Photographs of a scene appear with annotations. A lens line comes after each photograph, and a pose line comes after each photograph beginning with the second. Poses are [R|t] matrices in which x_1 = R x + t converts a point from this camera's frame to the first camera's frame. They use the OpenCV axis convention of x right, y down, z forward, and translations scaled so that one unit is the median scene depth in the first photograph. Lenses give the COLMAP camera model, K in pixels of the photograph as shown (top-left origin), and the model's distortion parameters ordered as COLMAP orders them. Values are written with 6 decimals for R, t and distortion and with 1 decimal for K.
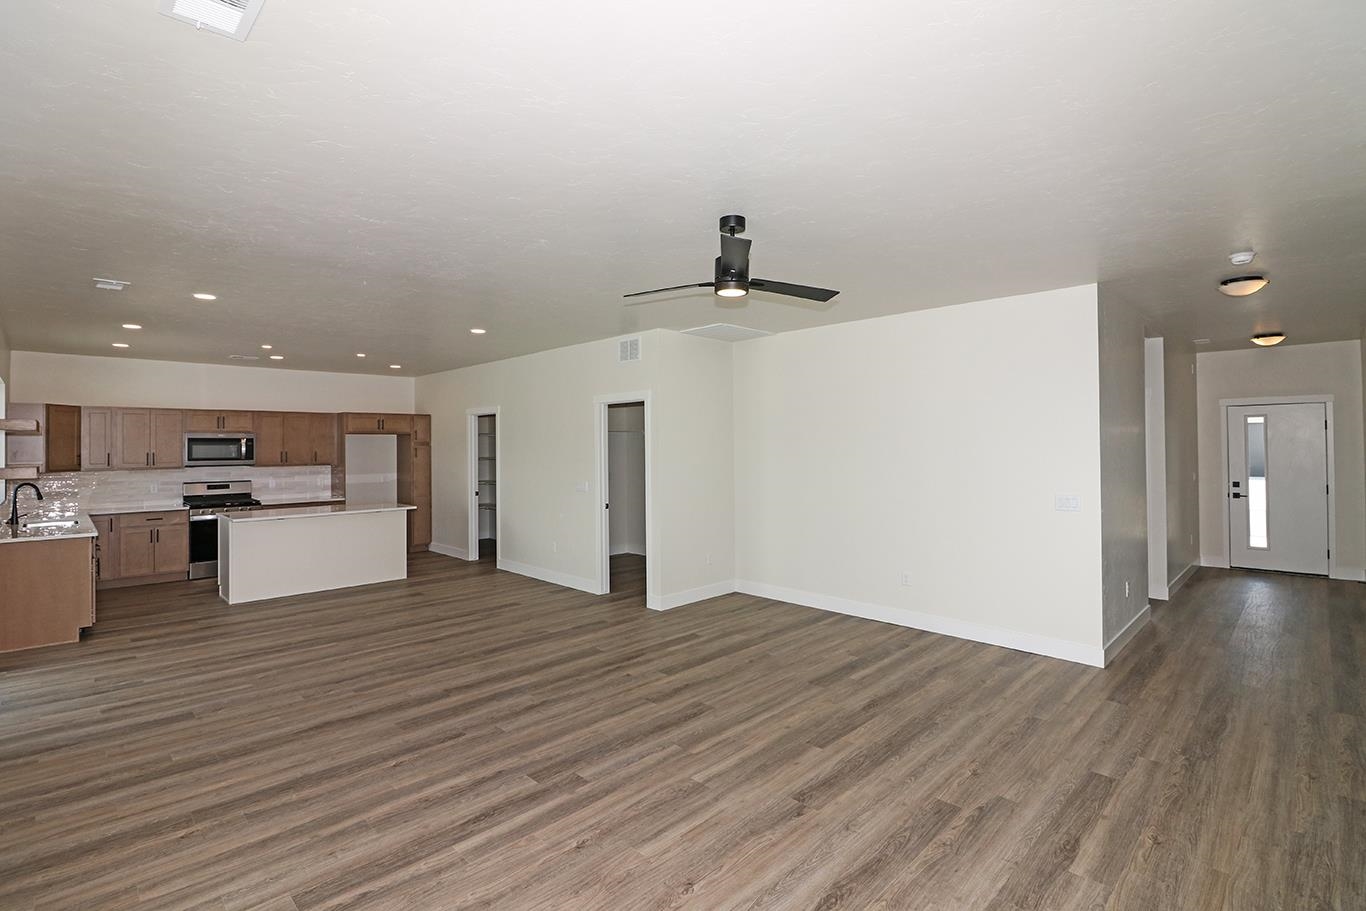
lens RADIAL K [[628.6, 0, 690.4], [0, 628.6, 446.0], [0, 0, 1]] dist [-0.004874, -0.010657]
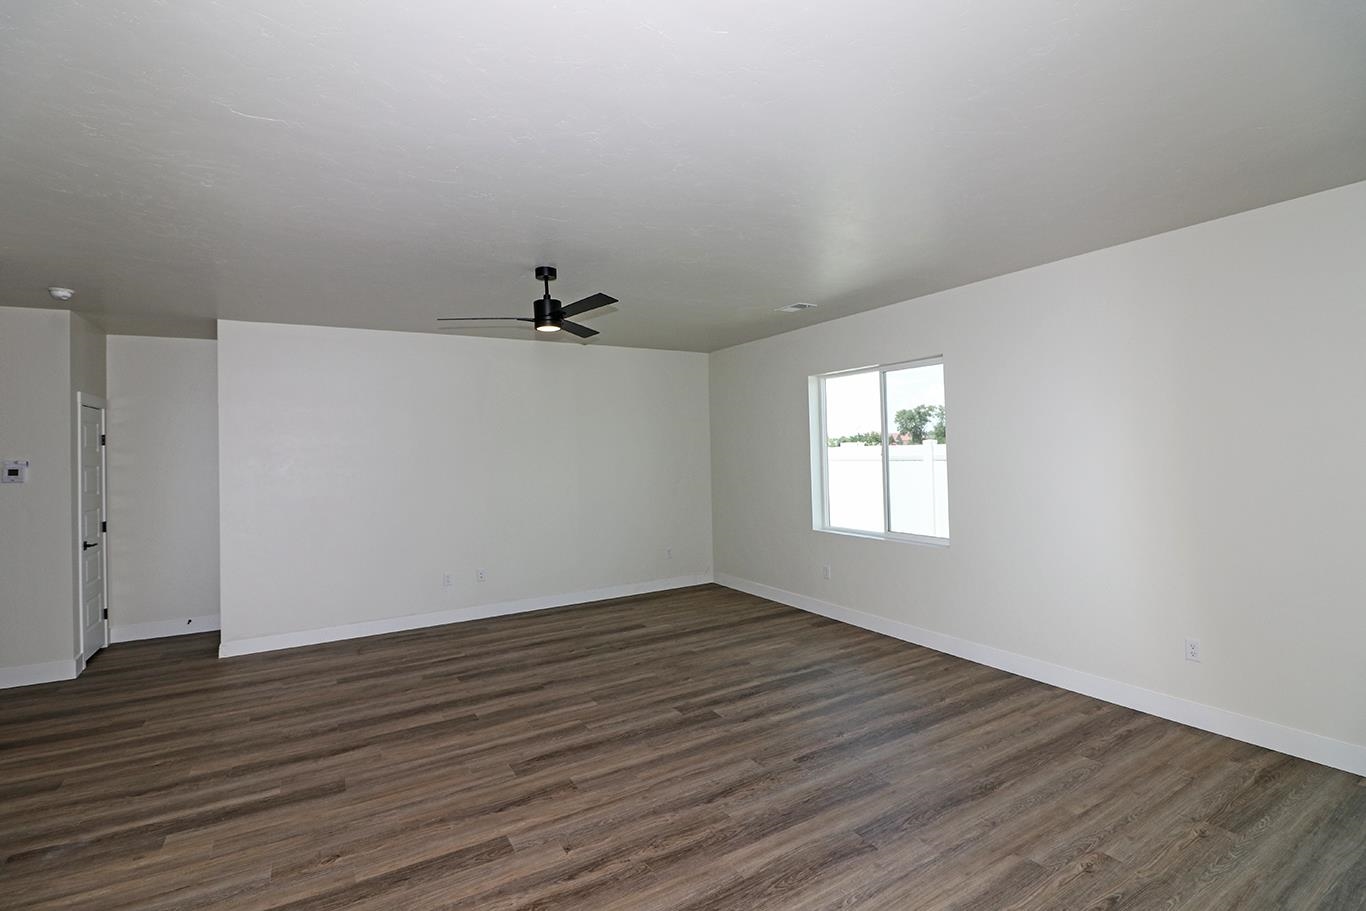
lens RADIAL K [[628.6, 0, 685.9], [0, 628.6, 448.7], [0, 0, 1]] dist [-0.004874, -0.010657]
pose [[-0.968109, 0.030096, 0.248715, -0.337780], [0.030221, 0.999538, -0.003316, 0.005879], [-0.248700, 0.004306, -0.968571, 1.448841]]
